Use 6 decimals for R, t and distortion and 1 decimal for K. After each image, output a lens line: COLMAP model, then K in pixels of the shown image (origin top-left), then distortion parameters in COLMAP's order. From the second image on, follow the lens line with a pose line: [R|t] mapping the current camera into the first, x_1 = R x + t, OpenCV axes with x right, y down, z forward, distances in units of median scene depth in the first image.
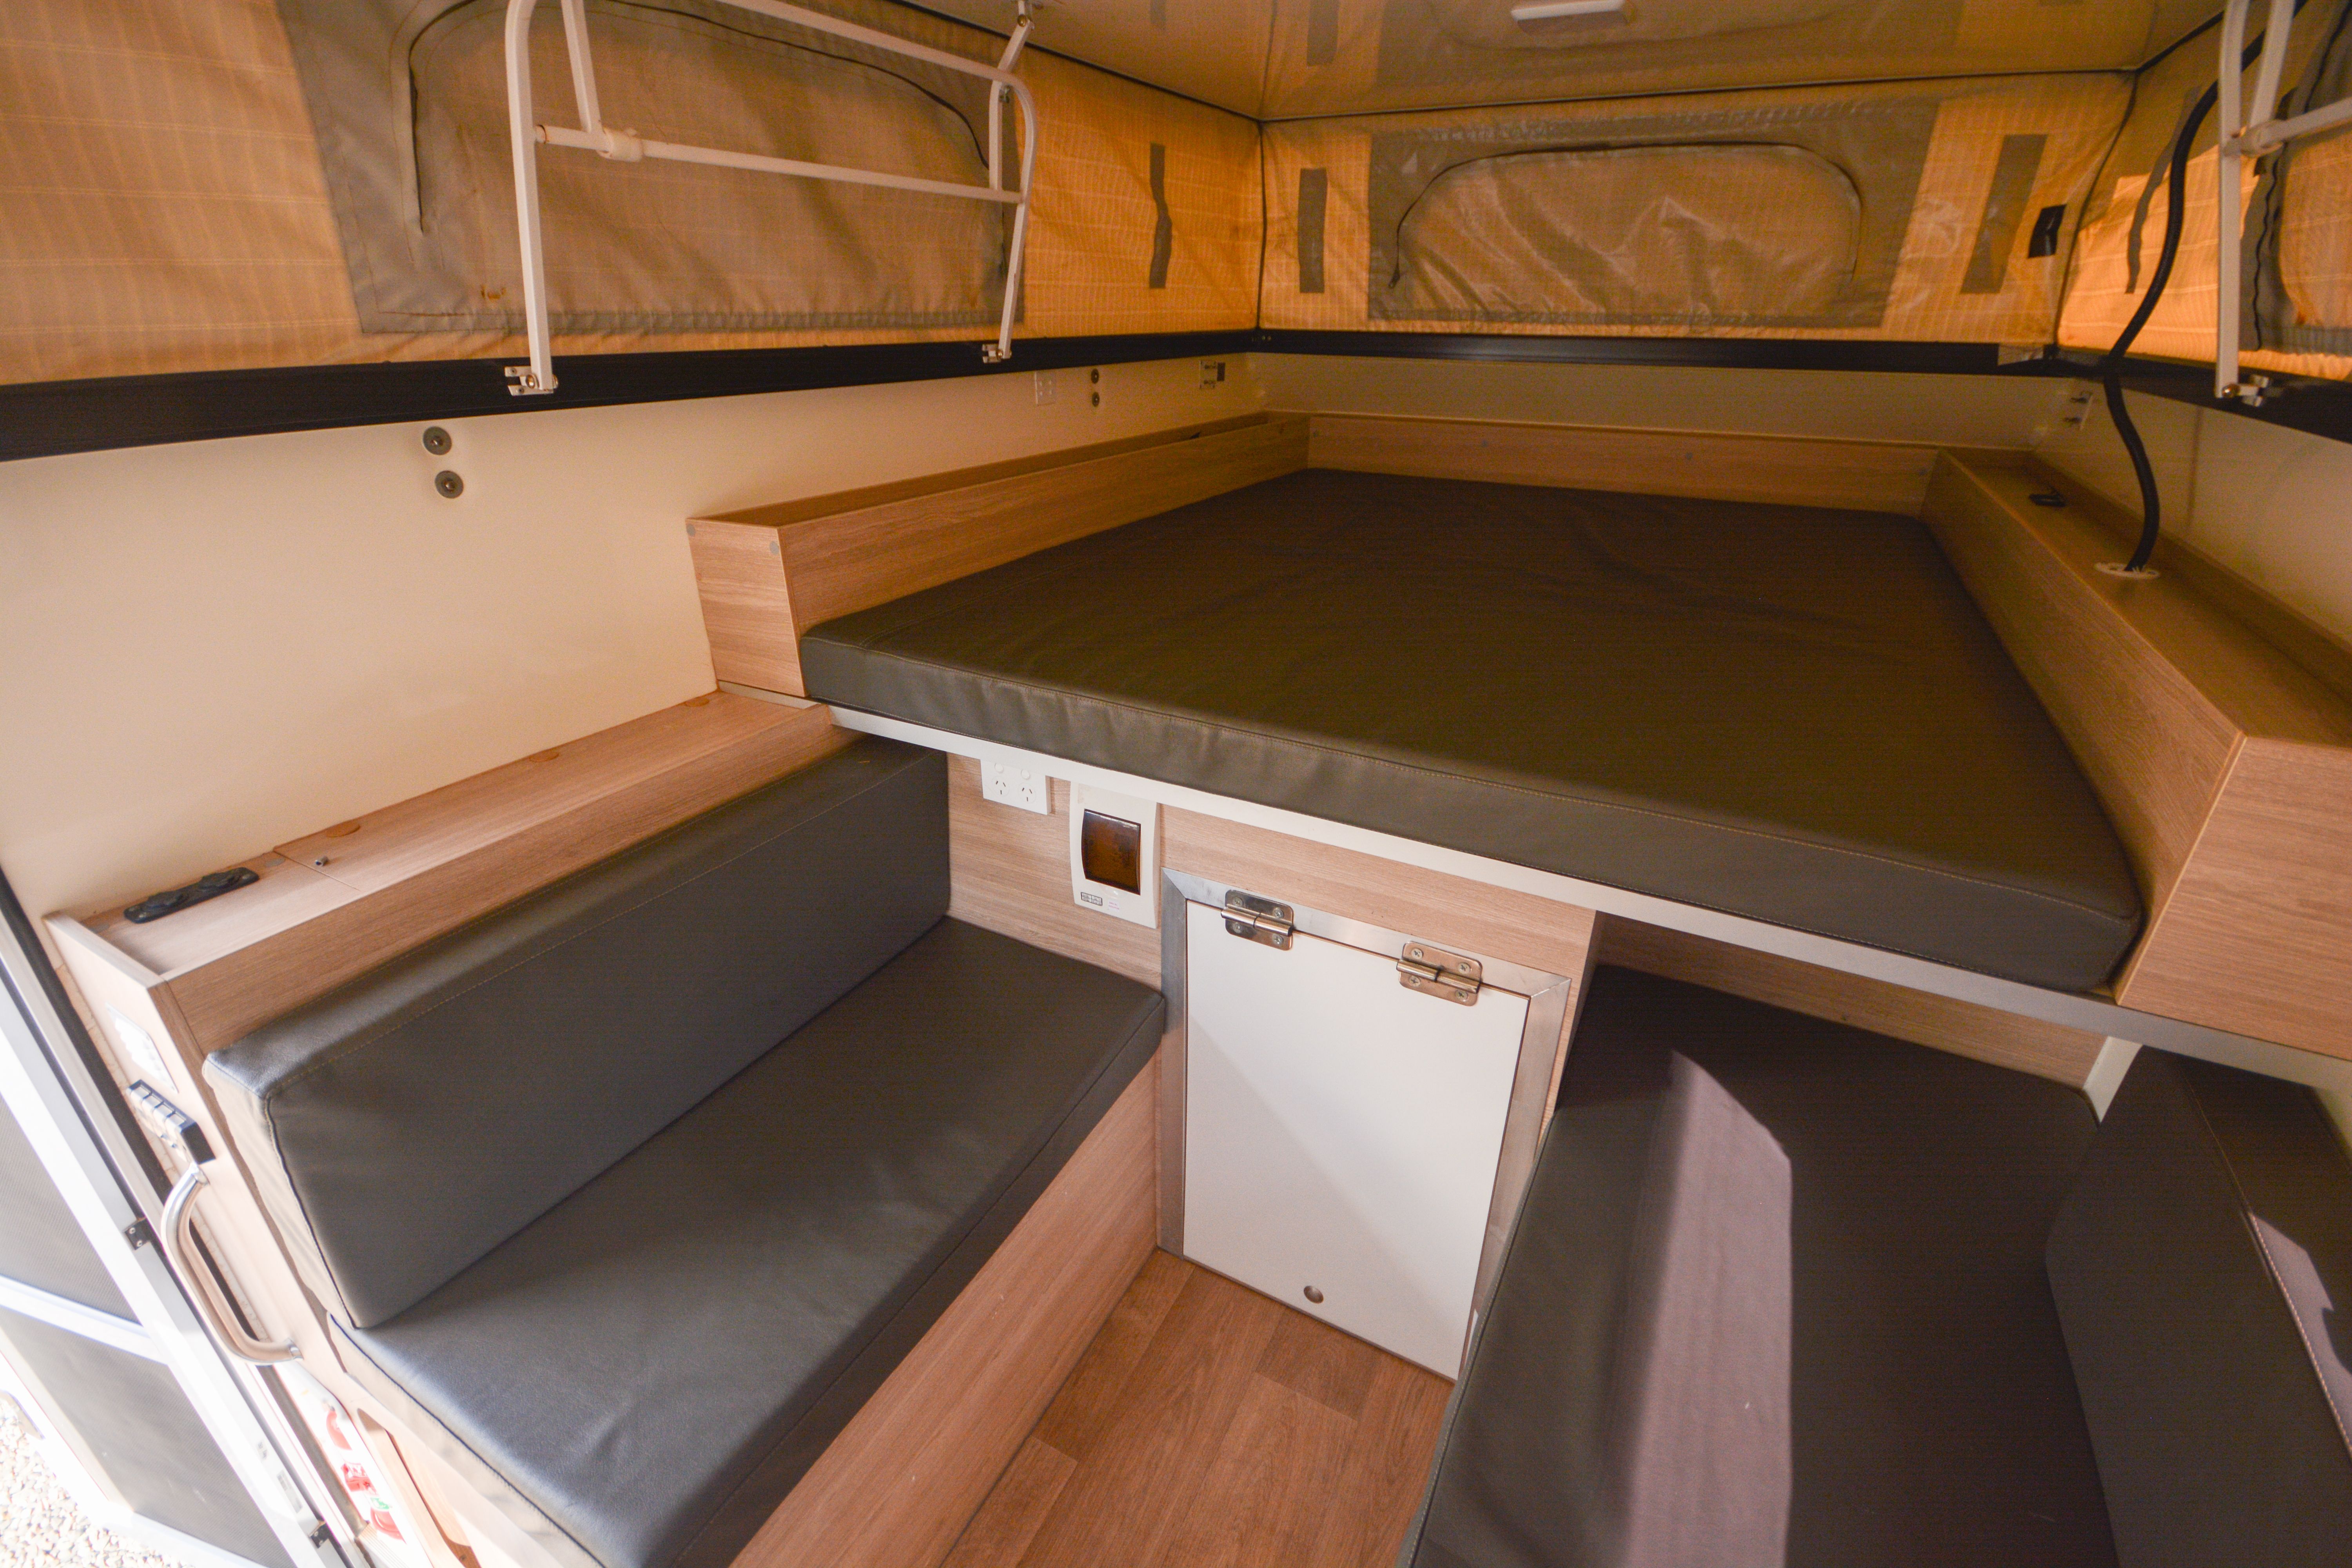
lens RADIAL K [[1031.5, 0, 1171.9], [0, 1031.5, 785.2], [0, 0, 1]] dist [0.014741, -0.016204]
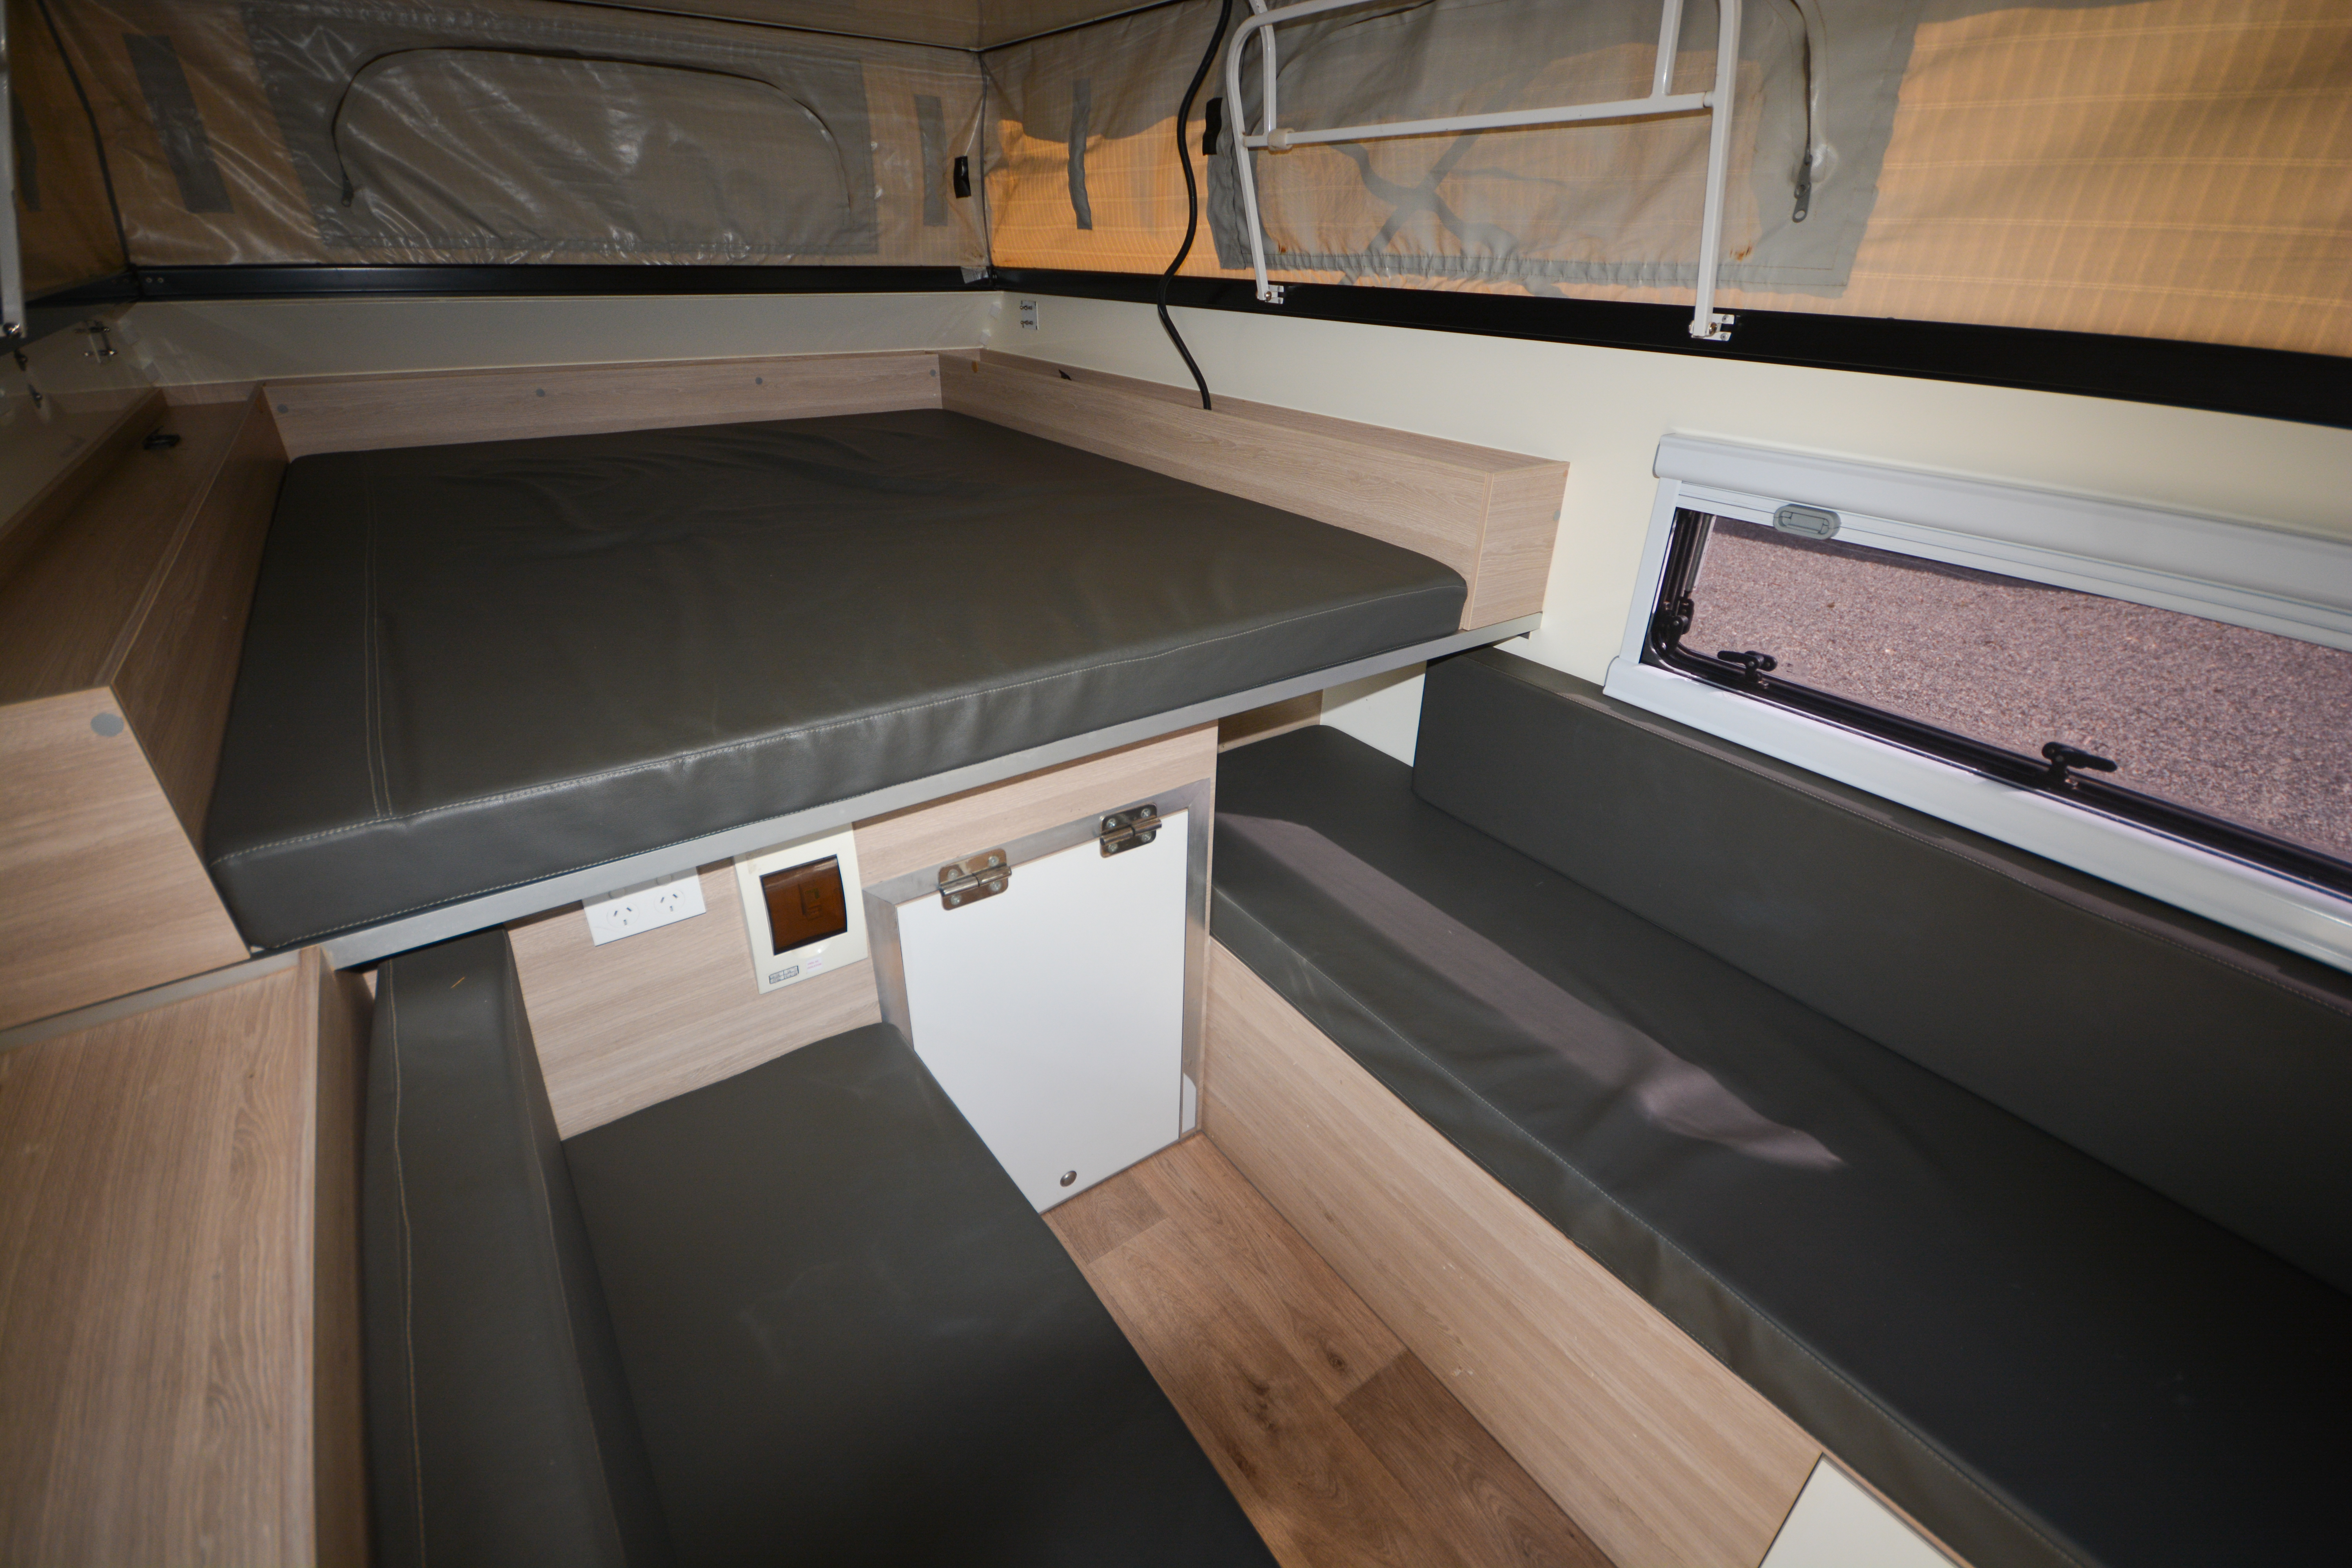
lens RADIAL K [[1031.5, 0, 1171.9], [0, 1031.5, 785.2], [0, 0, 1]] dist [0.014741, -0.016204]
pose [[0.438047, -0.415770, 0.797026, -0.514418], [0.362917, 0.892945, 0.266347, -0.127556], [-0.822439, 0.172582, 0.542042, 0.253434]]
